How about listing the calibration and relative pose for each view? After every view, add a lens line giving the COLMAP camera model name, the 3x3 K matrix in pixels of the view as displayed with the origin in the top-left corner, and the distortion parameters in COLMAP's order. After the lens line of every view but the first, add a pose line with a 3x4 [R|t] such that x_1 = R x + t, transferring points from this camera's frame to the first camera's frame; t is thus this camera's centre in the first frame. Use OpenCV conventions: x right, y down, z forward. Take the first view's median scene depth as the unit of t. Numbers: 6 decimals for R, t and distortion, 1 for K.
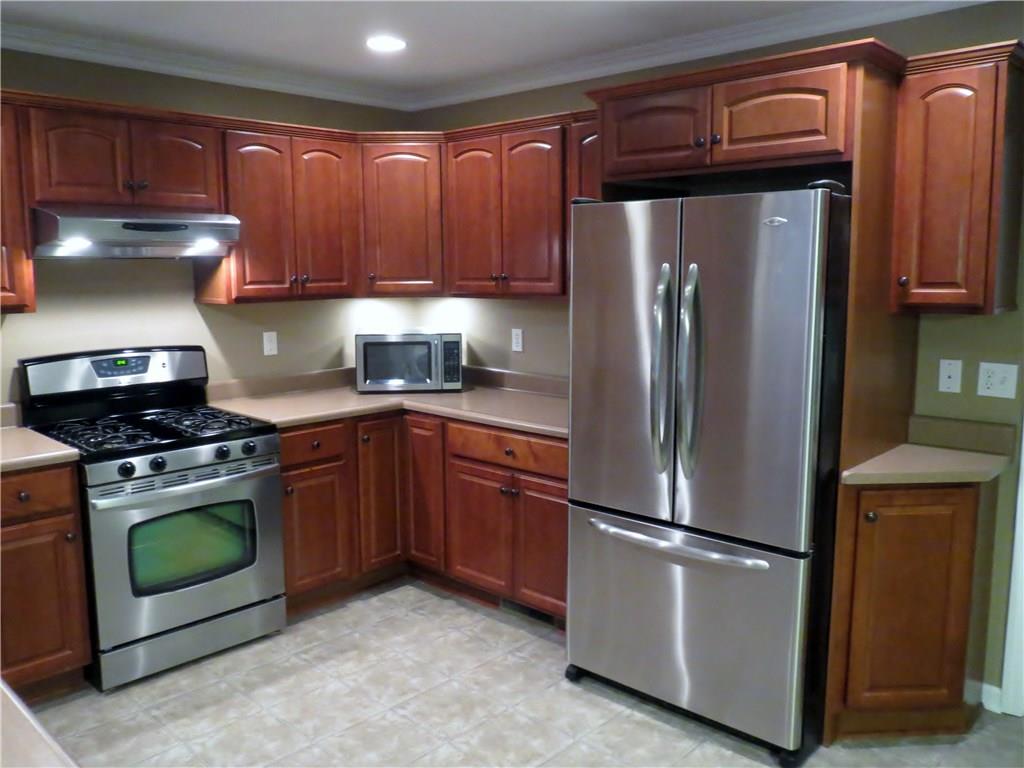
lens RADIAL K [[842.7, 0, 509.8], [0, 842.7, 379.5], [0, 0, 1]] dist [-0.038622, 0.021685]
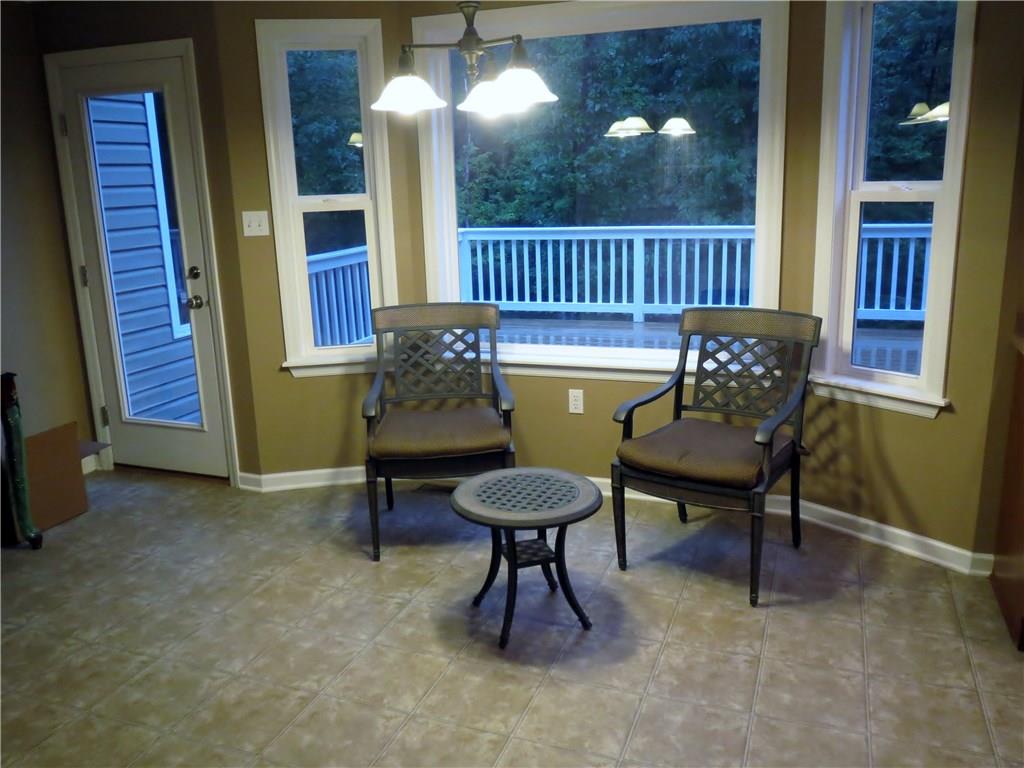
lens RADIAL K [[842.7, 0, 512.5], [0, 842.7, 381.3], [0, 0, 1]] dist [-0.038622, 0.021685]
pose [[-0.923303, 0.129689, -0.361513, -0.047708], [-0.009697, 0.933093, 0.359504, -0.167396], [0.383949, 0.335437, -0.860270, 1.360087]]
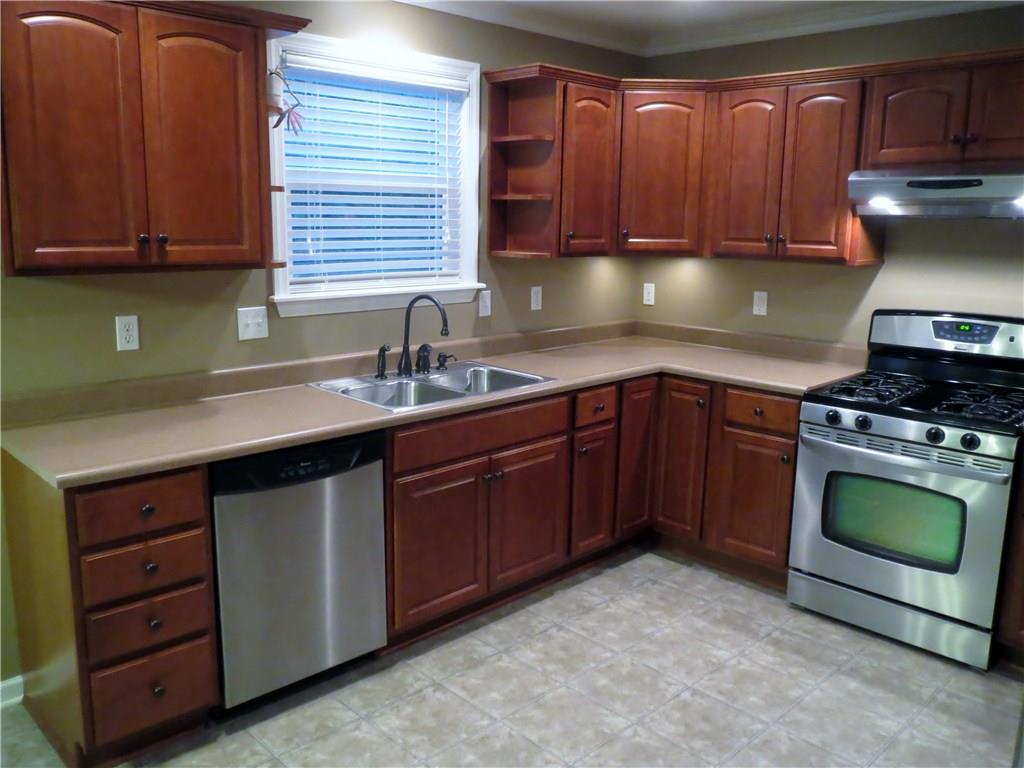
lens RADIAL K [[842.7, 0, 508.6], [0, 842.7, 385.2], [0, 0, 1]] dist [-0.038622, 0.021685]
pose [[-0.039992, 0.196918, -0.979604, 0.595916], [-0.142315, 0.969271, 0.200651, -0.087604], [0.989013, 0.147437, -0.010739, 0.601795]]
